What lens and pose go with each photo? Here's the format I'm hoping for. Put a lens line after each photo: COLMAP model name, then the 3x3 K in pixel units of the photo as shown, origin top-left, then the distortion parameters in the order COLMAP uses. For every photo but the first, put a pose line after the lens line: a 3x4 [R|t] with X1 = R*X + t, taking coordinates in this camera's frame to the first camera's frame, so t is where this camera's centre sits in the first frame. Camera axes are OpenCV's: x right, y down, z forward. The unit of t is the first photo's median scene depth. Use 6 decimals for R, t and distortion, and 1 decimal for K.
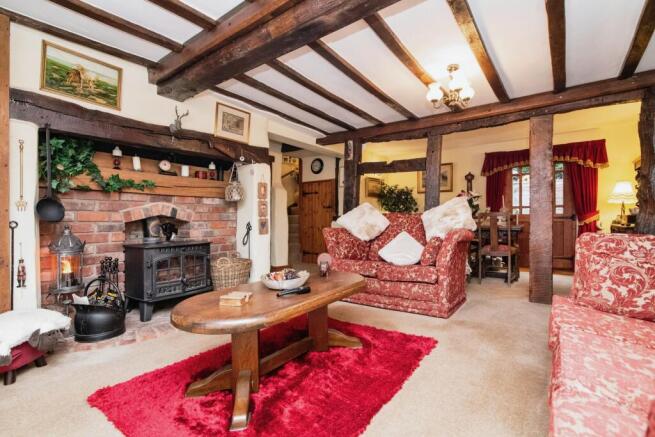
lens RADIAL K [[313.0, 0, 326.3], [0, 313.0, 222.2], [0, 0, 1]] dist [-0.001874, -0.000754]
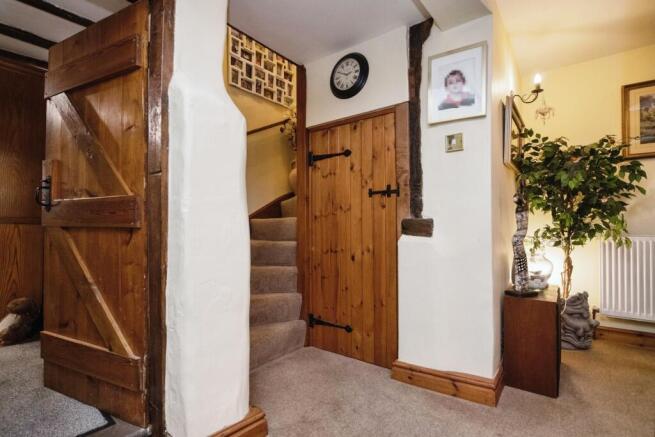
lens RADIAL K [[313.0, 0, 326.3], [0, 313.0, 222.2], [0, 0, 1]] dist [-0.001874, -0.000754]
pose [[0.999958, -0.003823, -0.008337, -0.051298], [0.003637, 0.999749, -0.022118, -0.008596], [0.008420, 0.022086, 0.999721, 0.646839]]
